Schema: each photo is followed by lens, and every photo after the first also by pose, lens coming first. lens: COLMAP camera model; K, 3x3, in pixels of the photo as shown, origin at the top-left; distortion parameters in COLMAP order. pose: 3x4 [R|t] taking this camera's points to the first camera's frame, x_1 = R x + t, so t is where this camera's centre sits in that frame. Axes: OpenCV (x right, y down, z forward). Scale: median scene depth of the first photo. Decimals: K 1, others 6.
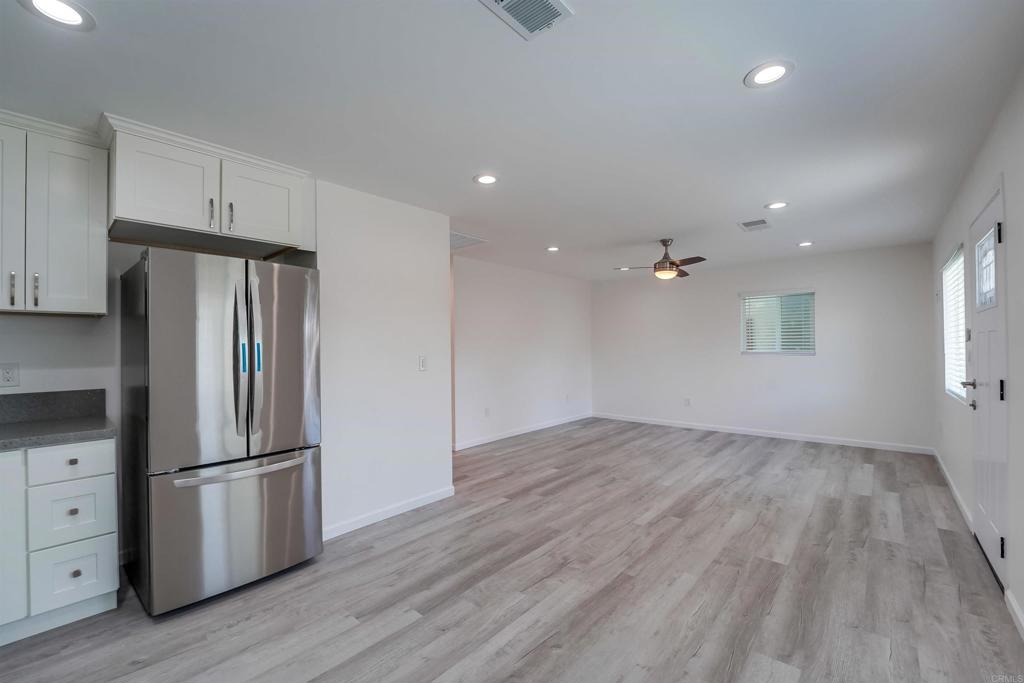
lens RADIAL K [[424.0, 0, 503.7], [0, 424.0, 342.4], [0, 0, 1]] dist [-0.033838, 0.006864]
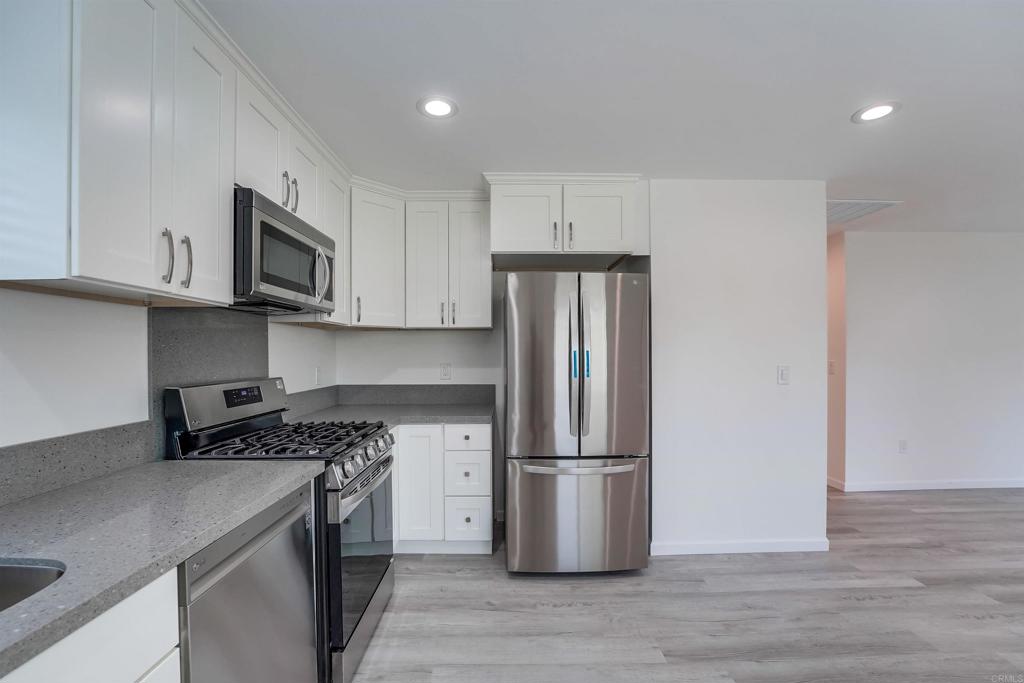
lens RADIAL K [[430.4, 0, 516.0], [0, 430.4, 354.6], [0, 0, 1]] dist [-0.020720, 0.000960]
pose [[0.681522, 0.010755, -0.731718, 0.068897], [0.002305, 0.999856, 0.016842, -0.005293], [0.731794, -0.013165, 0.681399, 0.103237]]
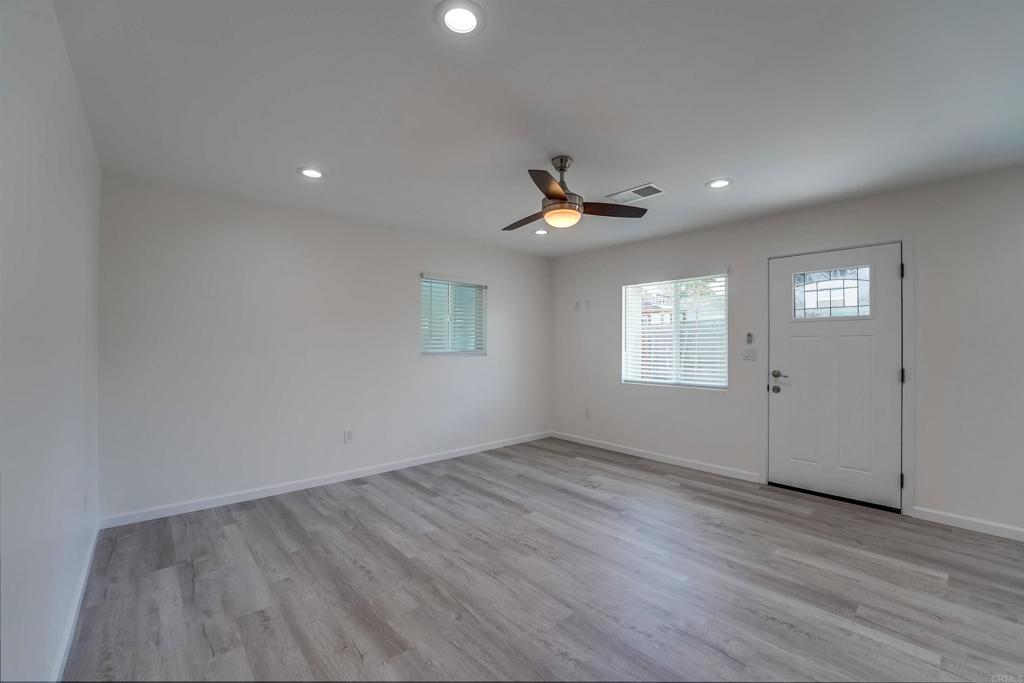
lens RADIAL K [[418.9, 0, 512.0], [0, 418.9, 341.5], [0, 0, 1]] dist [-0.023267, 0.000440]
pose [[0.100714, 0.016181, 0.994784, -0.304947], [-0.015159, 0.999777, -0.014728, 0.025927], [-0.994800, -0.013597, 0.100937, 1.643990]]
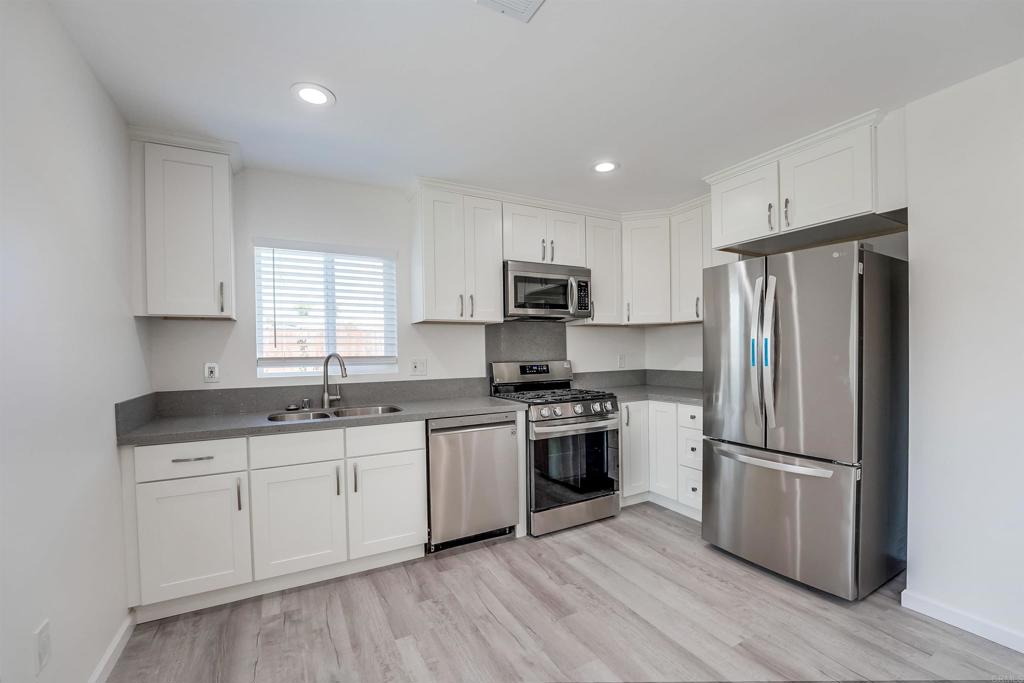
lens RADIAL K [[430.4, 0, 516.0], [0, 430.4, 354.6], [0, 0, 1]] dist [-0.020720, 0.000960]
pose [[-0.324643, 0.026600, -0.945463, 0.469744], [0.028224, 0.999432, 0.018428, 0.004132], [0.945416, -0.020702, -0.325209, 0.612098]]
